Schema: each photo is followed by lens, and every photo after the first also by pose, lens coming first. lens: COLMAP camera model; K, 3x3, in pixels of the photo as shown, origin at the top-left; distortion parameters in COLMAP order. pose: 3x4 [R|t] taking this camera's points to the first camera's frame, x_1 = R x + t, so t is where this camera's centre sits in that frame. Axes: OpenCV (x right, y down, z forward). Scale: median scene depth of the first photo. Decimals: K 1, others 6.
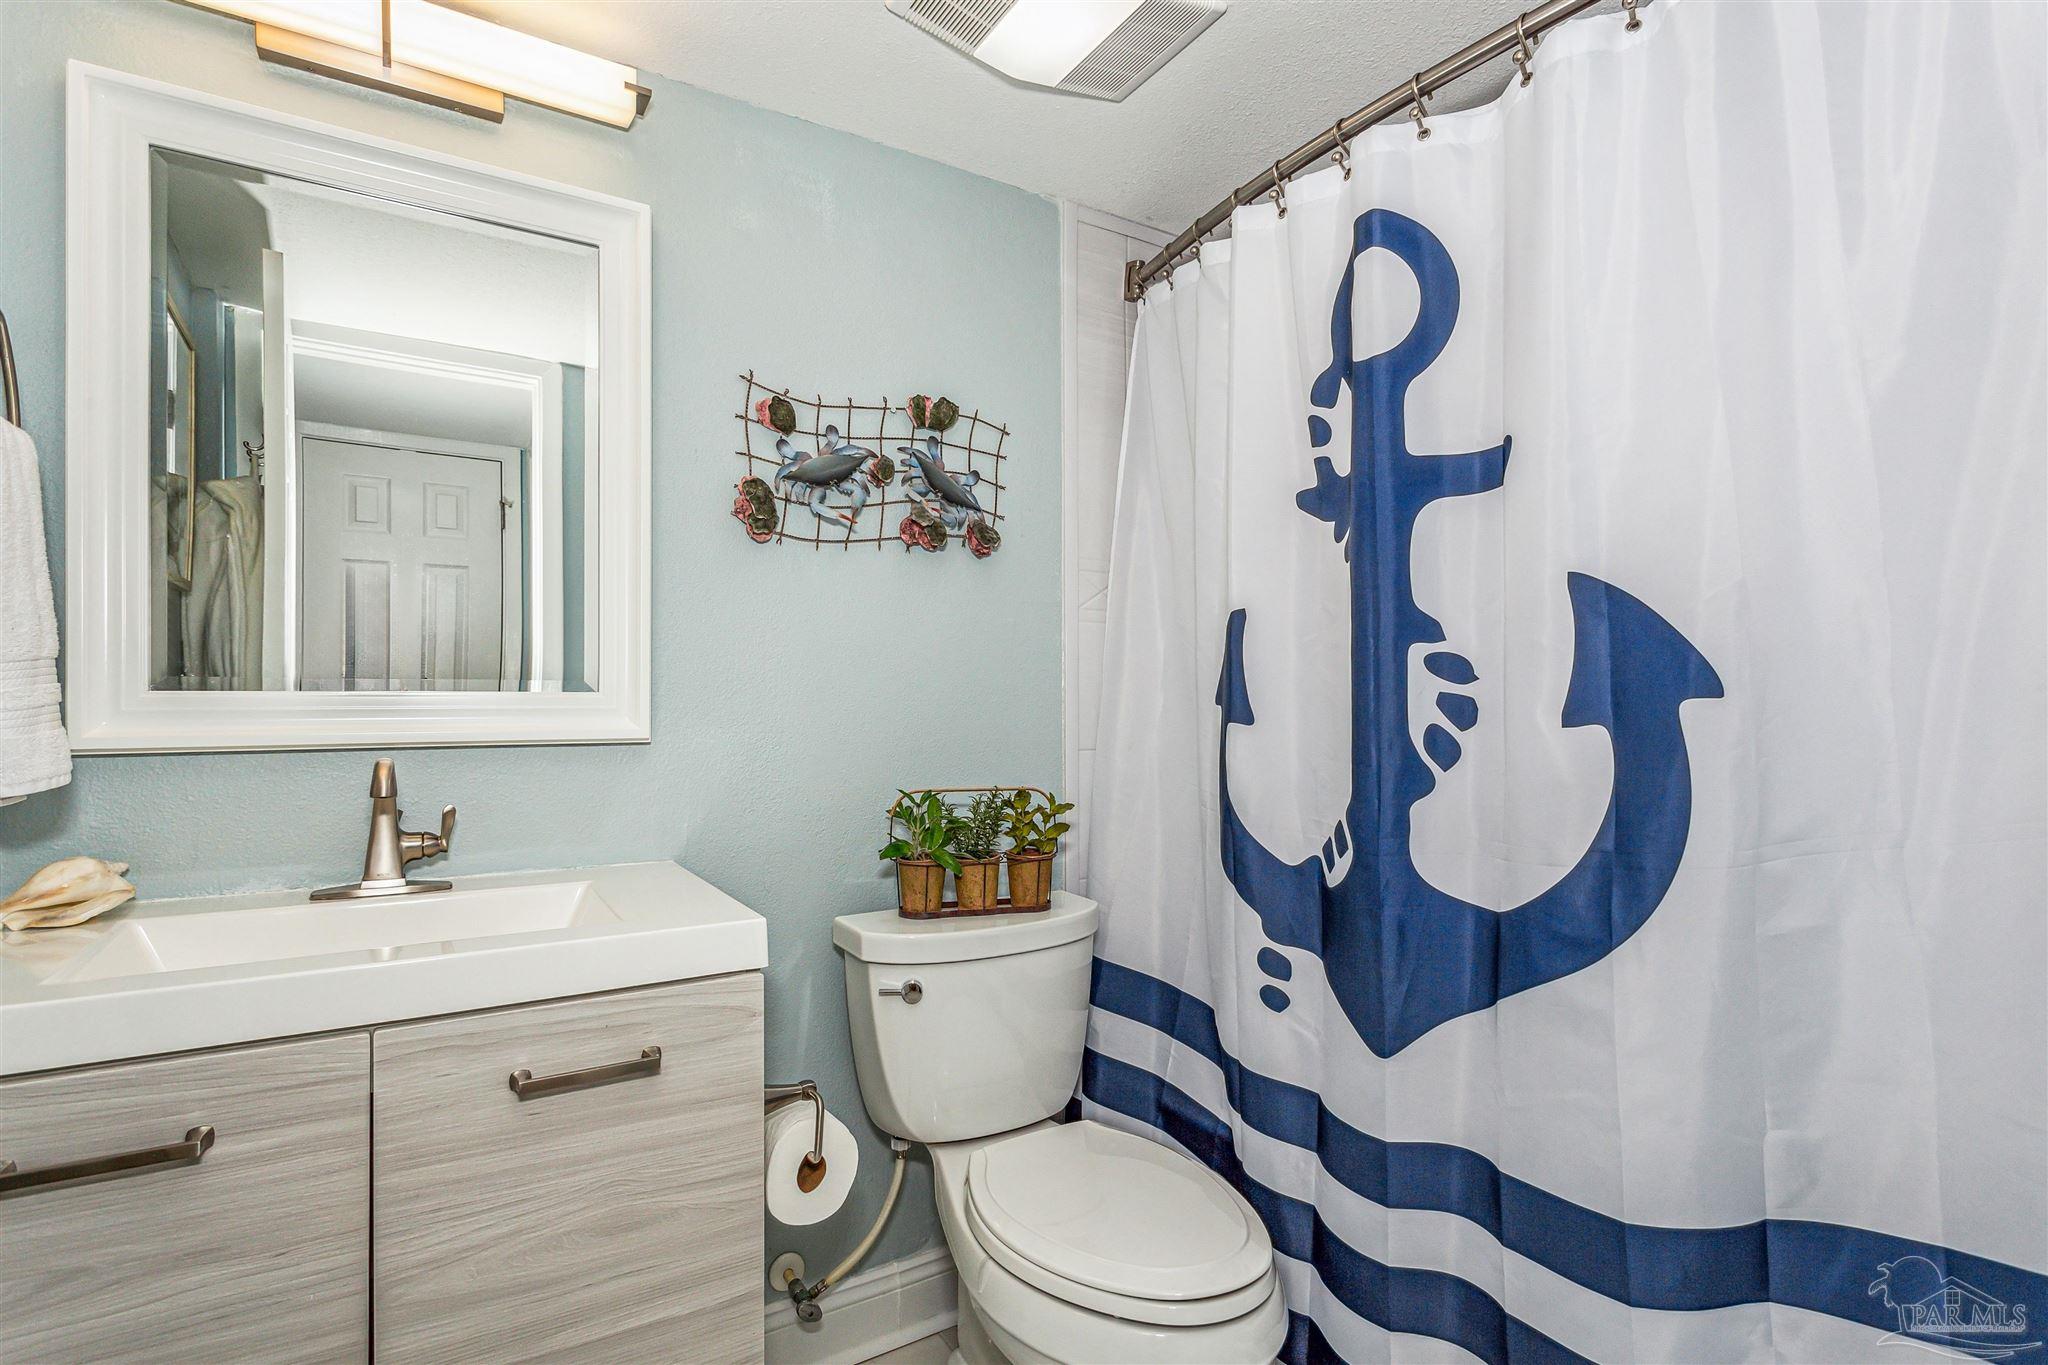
lens RADIAL K [[1003.2, 0, 1024.0], [0, 1003.2, 682.5], [0, 0, 1]] dist [0.000384, -0.000585]
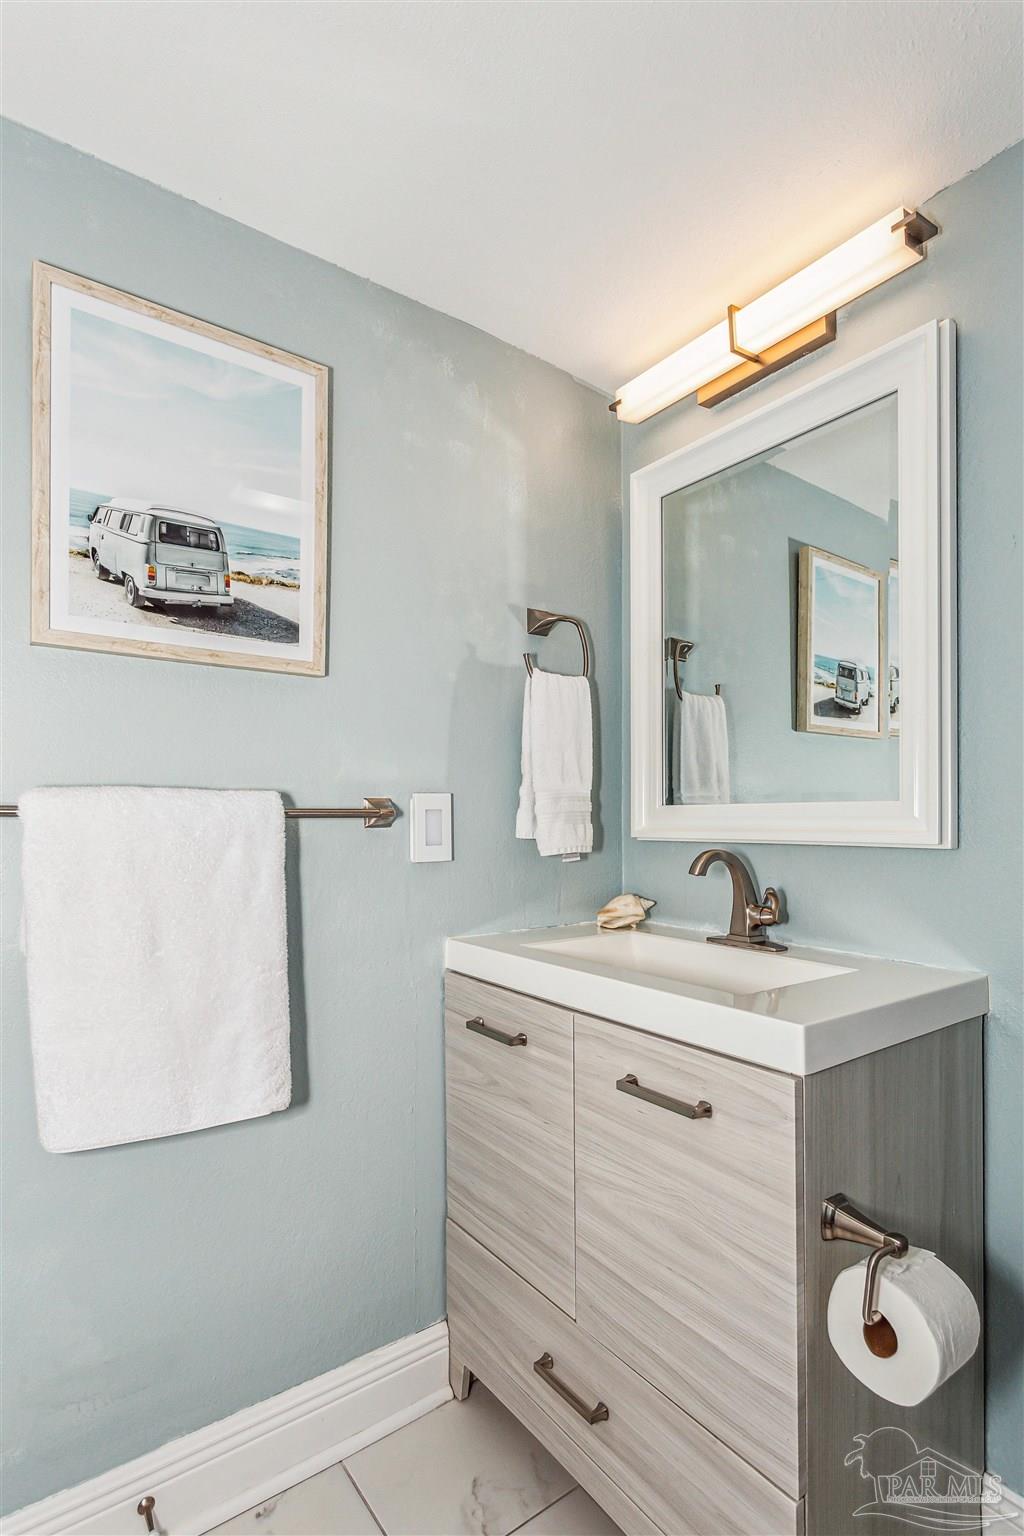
lens RADIAL K [[754.6, 0, 509.7], [0, 754.6, 813.3], [0, 0, 1]] dist [0.002078, -0.000378]
pose [[0.079674, -0.010746, -0.996763, 0.481448], [0.012359, 0.999876, -0.009791, 0.033973], [0.996744, -0.011539, 0.079797, 0.700421]]
